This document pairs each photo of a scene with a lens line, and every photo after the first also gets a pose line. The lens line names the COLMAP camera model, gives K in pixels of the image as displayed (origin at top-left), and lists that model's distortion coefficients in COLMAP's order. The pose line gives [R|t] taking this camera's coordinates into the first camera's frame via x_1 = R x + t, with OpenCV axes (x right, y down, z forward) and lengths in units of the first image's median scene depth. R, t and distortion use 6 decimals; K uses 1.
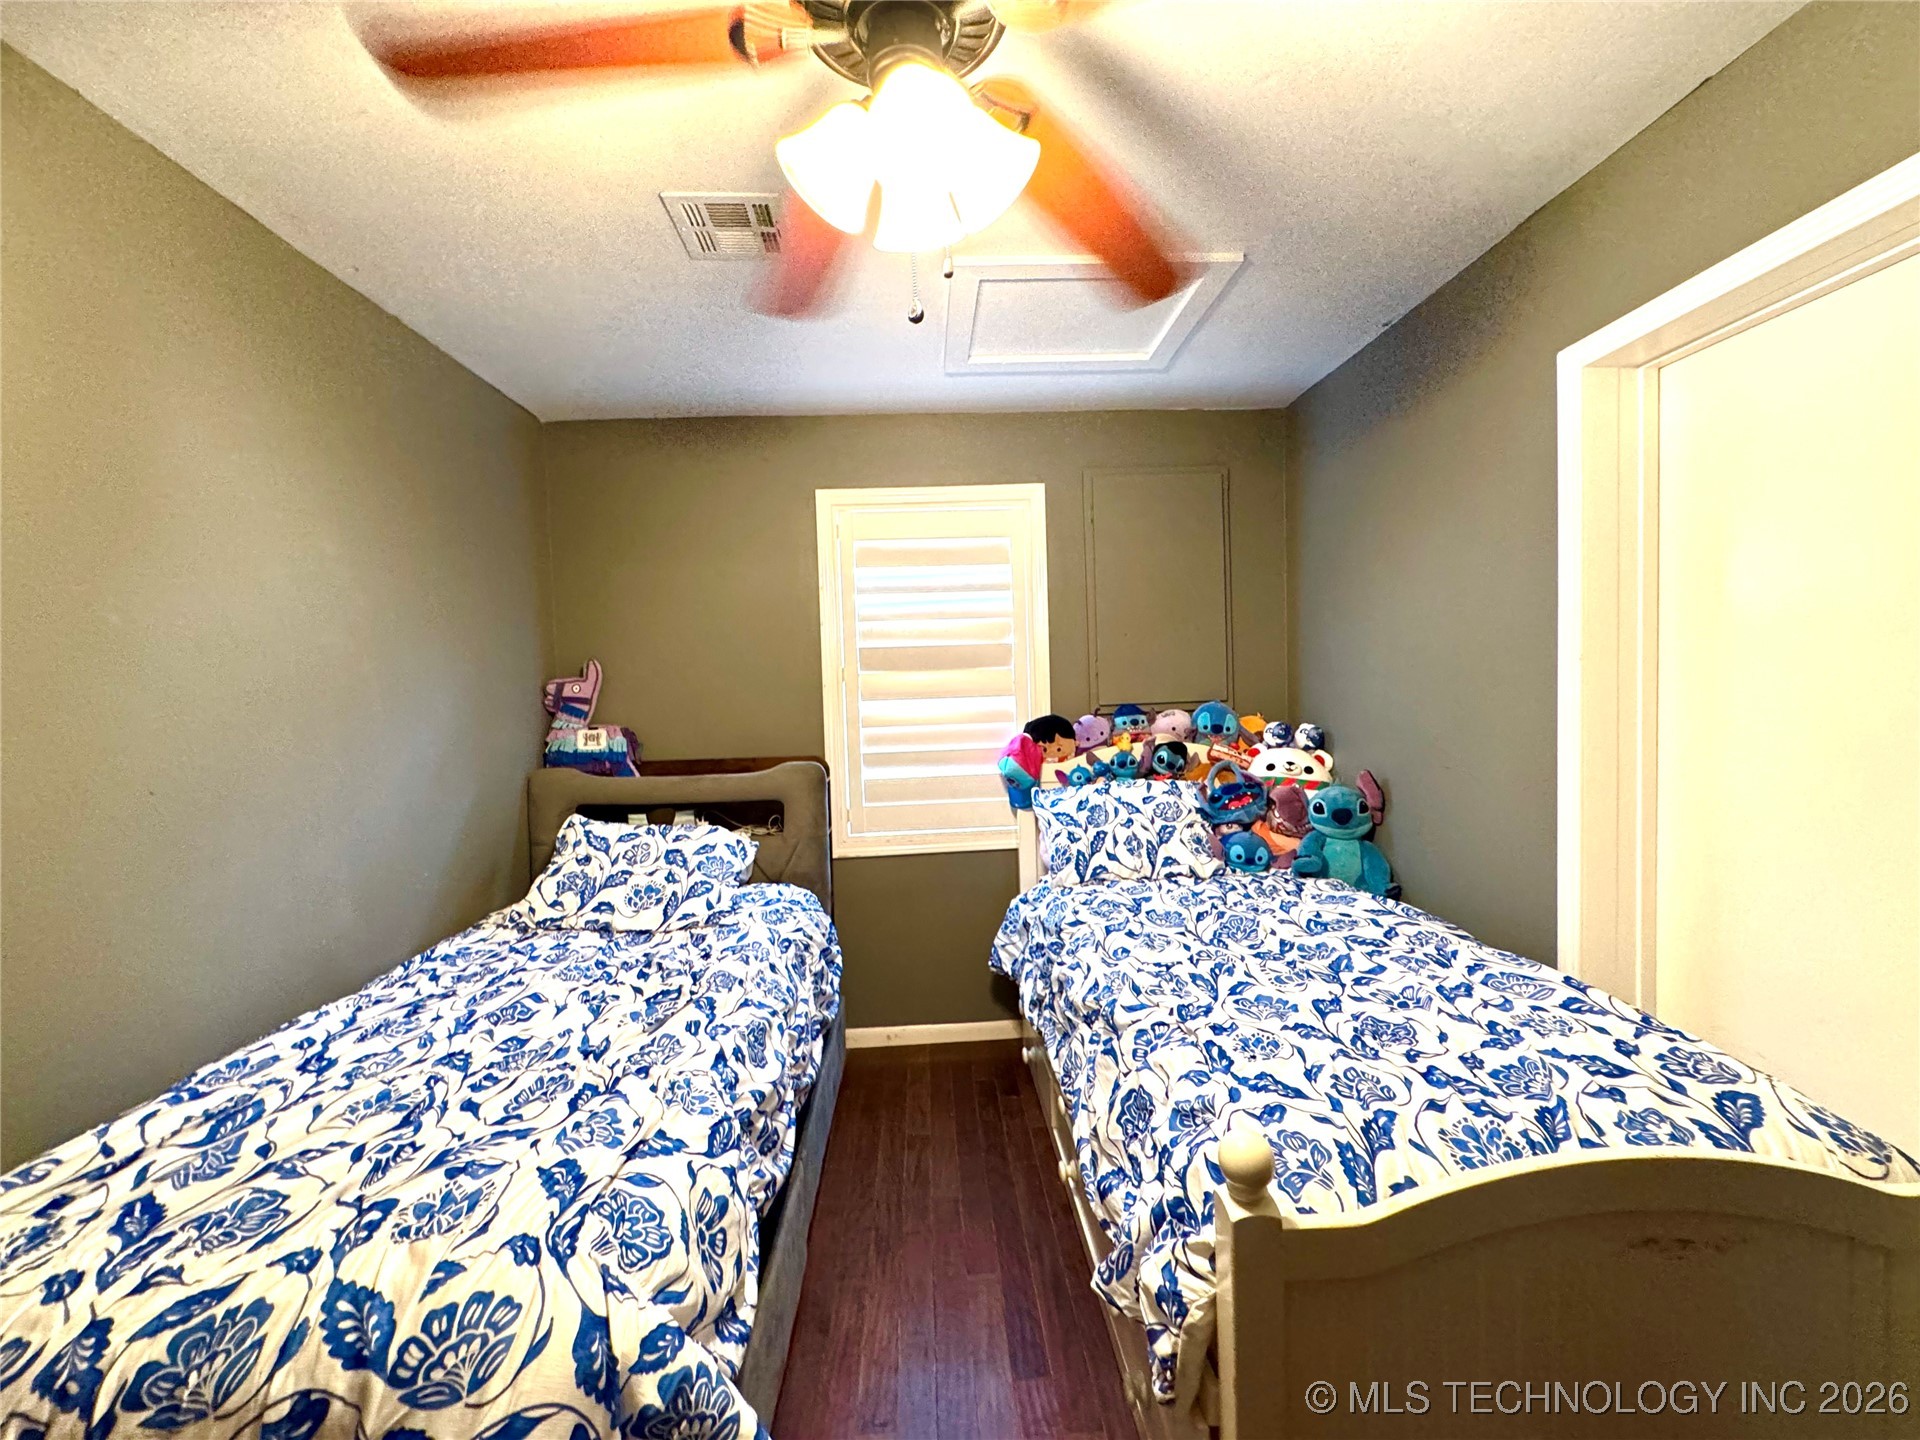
lens RADIAL K [[771.4, 0, 959.1], [0, 771.4, 722.1], [0, 0, 1]] dist [-0.004375, 0.001219]
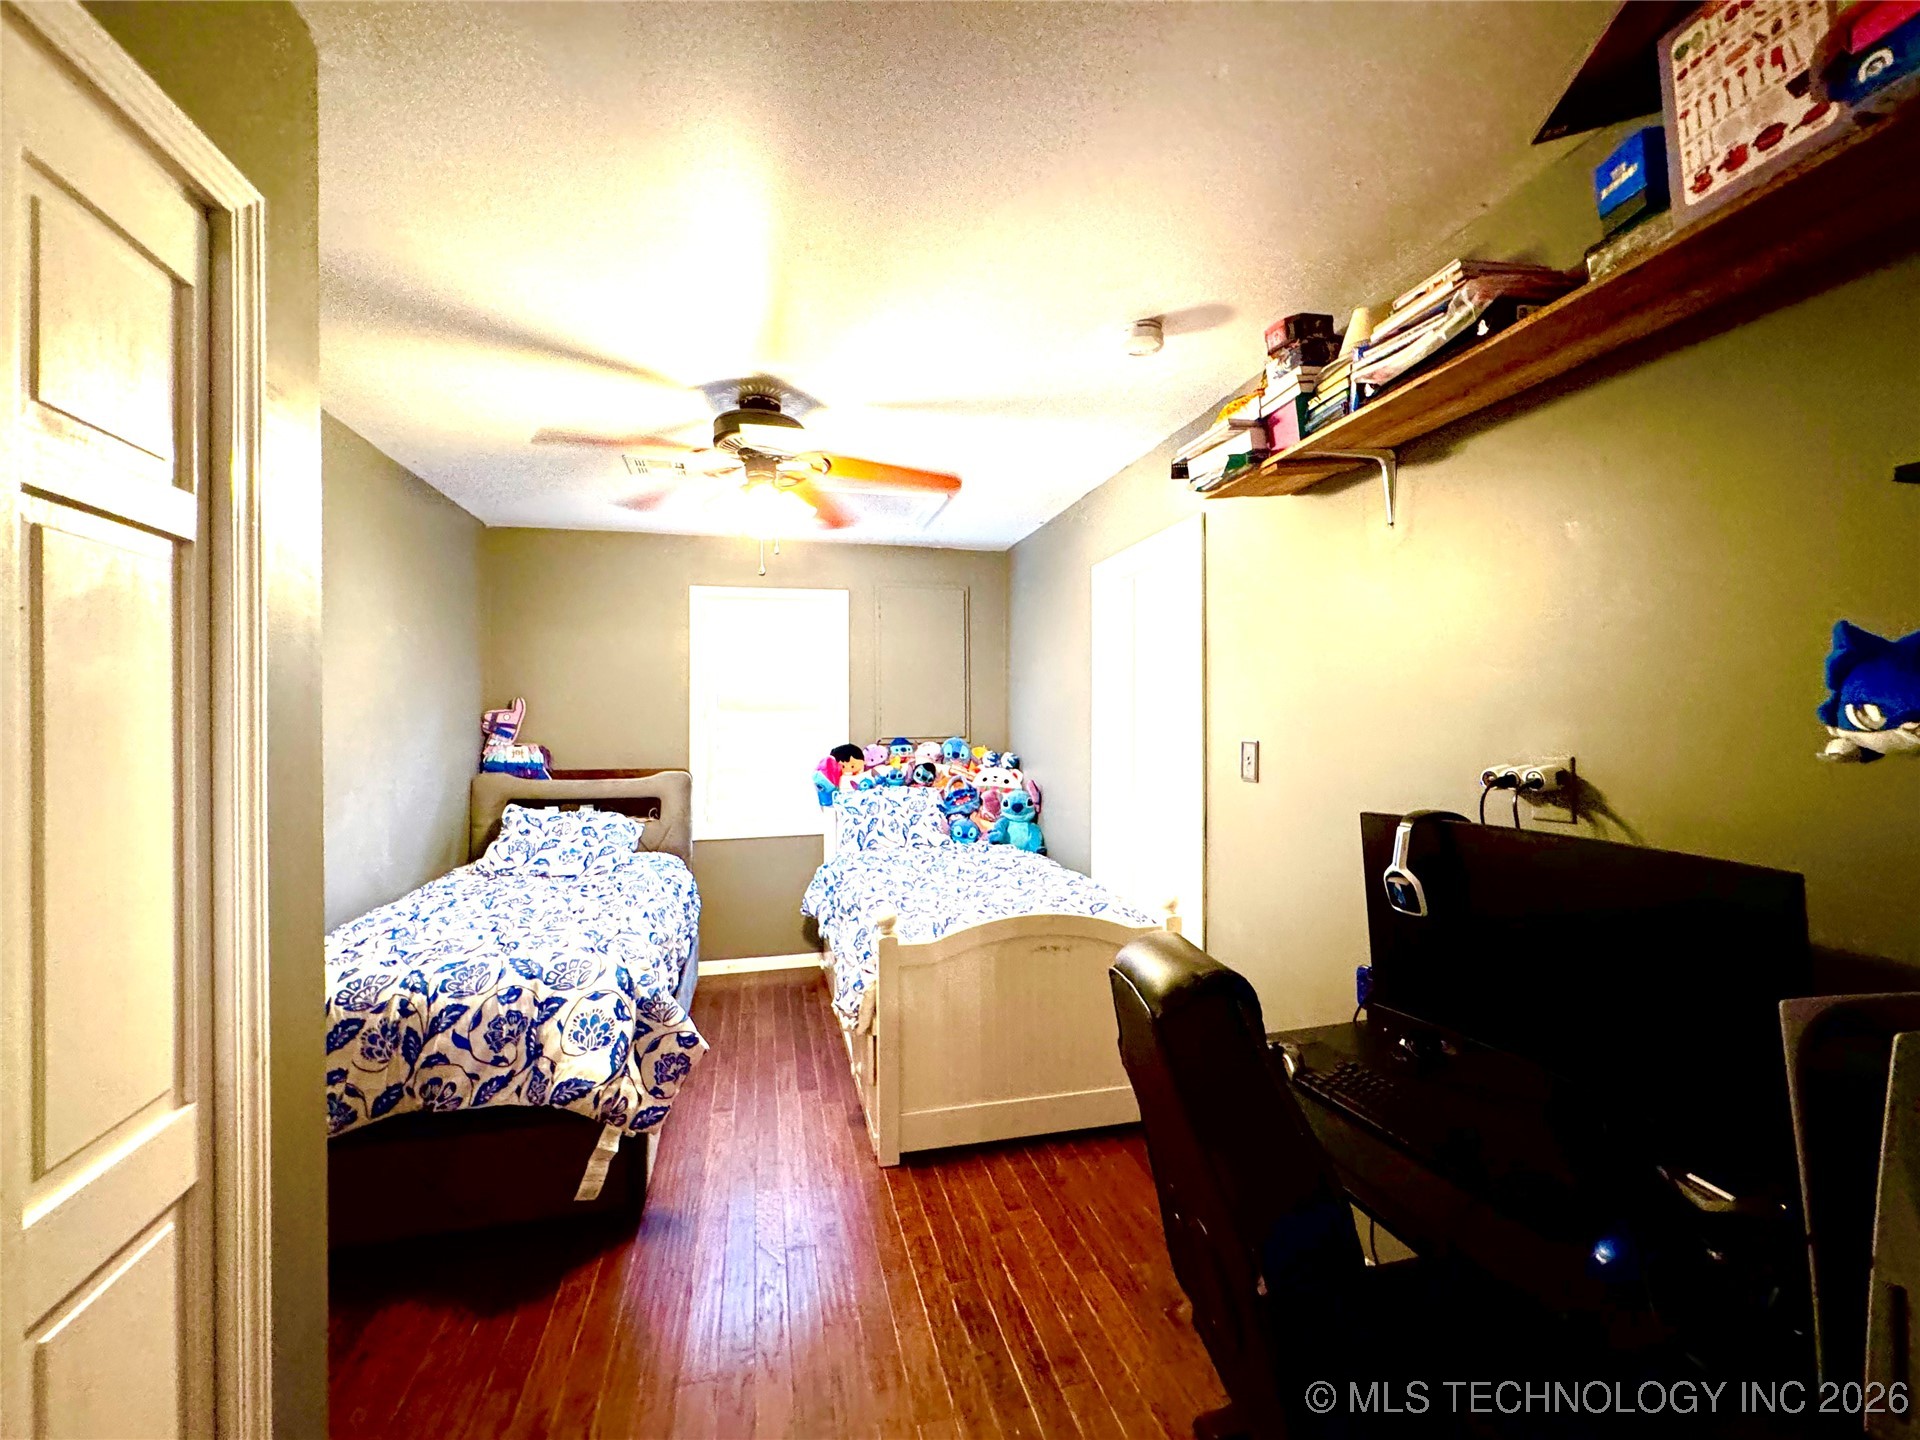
lens RADIAL K [[771.4, 0, 960.8], [0, 771.4, 718.1], [0, 0, 1]] dist [-0.004375, 0.001219]
pose [[0.978538, 0.029342, 0.203969, 0.028412], [-0.019189, 0.998485, -0.051579, 0.015556], [-0.205173, 0.046558, 0.977618, -0.573371]]
